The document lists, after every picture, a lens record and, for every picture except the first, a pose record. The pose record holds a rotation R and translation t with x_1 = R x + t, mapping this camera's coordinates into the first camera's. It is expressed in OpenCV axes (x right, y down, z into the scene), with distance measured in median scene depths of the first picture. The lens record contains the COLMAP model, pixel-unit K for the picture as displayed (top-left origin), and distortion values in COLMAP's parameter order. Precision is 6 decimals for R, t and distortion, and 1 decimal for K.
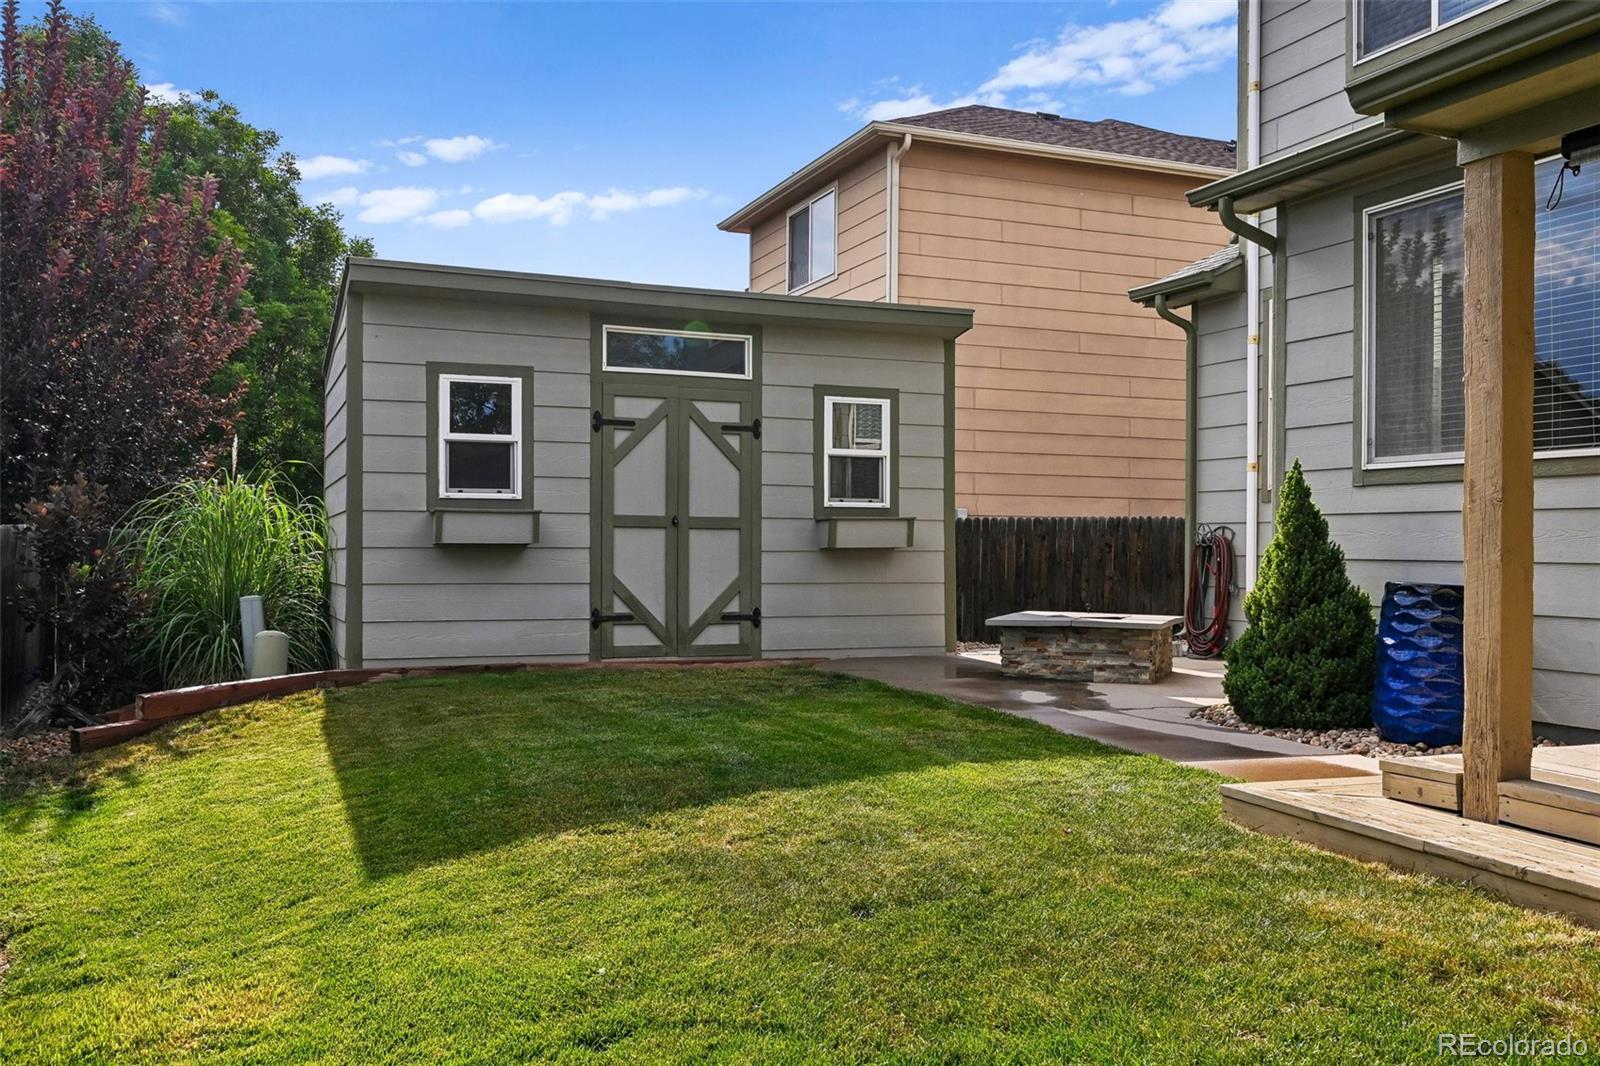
lens RADIAL K [[1374.4, 0, 800.0], [0, 1374.4, 533.0], [0, 0, 1]] dist [-0.012494, -0.007561]
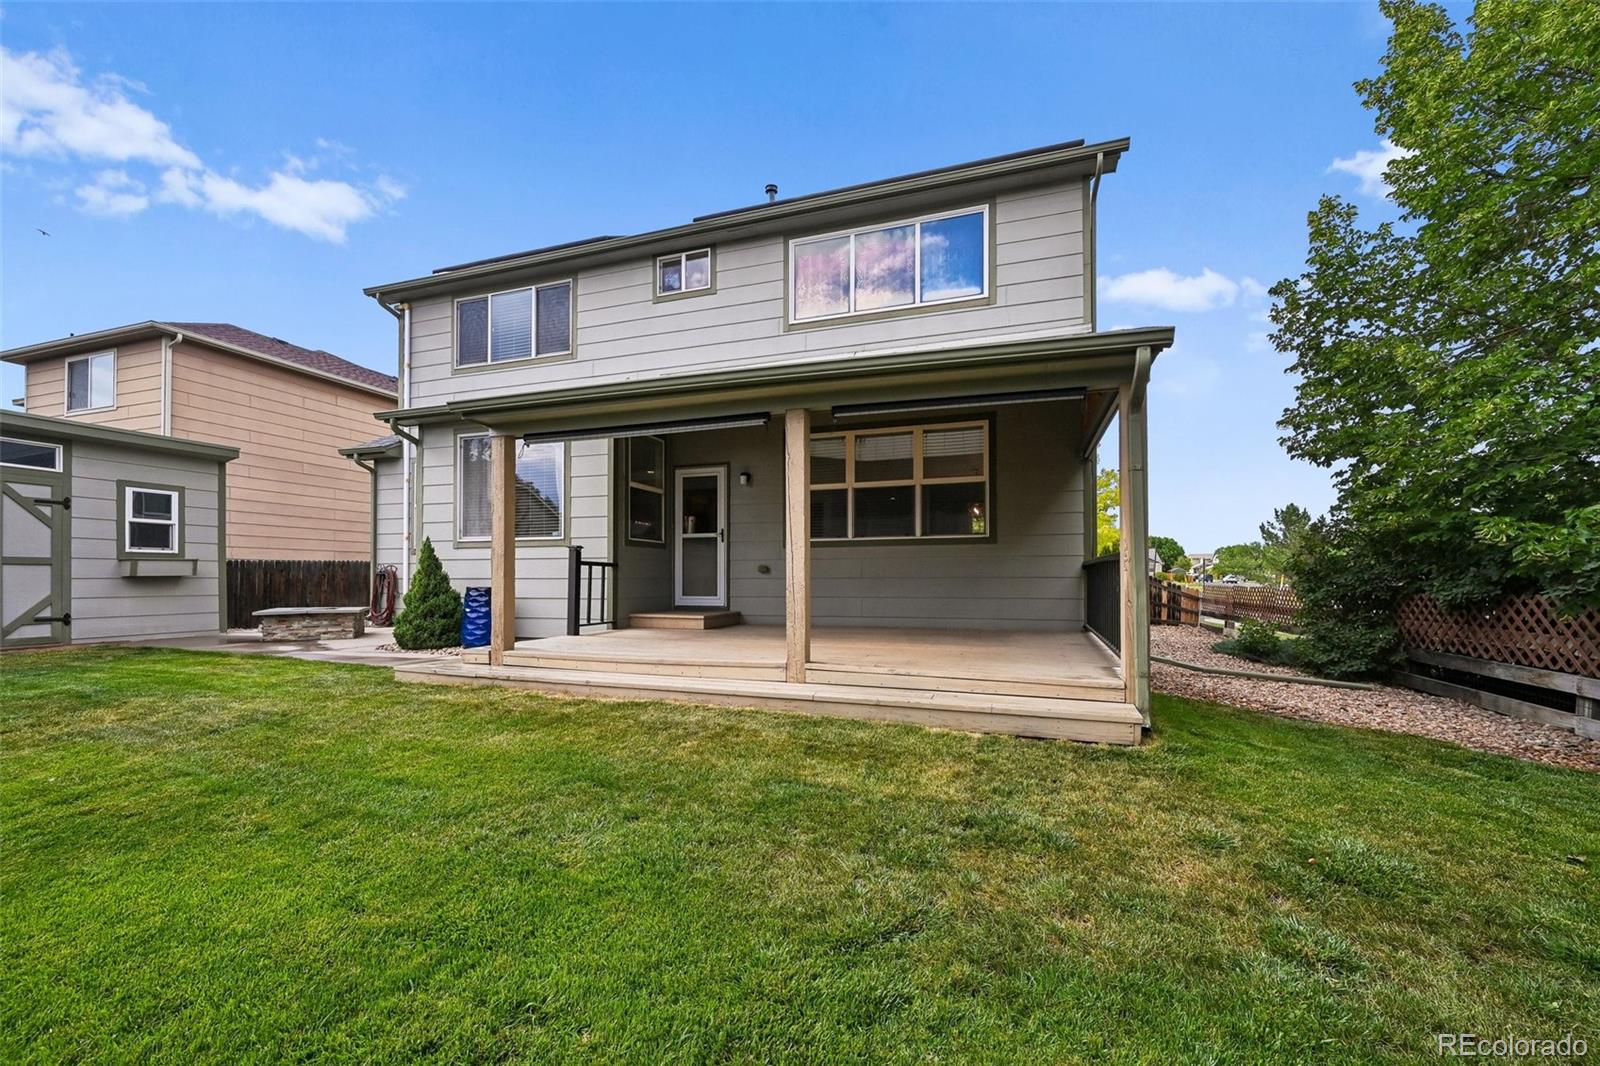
lens RADIAL K [[644.5, 0, 798.4], [0, 644.5, 572.9], [0, 0, 1]] dist [-0.000058, 0.000001]
pose [[0.646460, -0.003089, 0.762942, -0.053172], [0.000464, 0.999993, 0.003656, 0.004199], [-0.762948, -0.002010, 0.646457, -0.150839]]
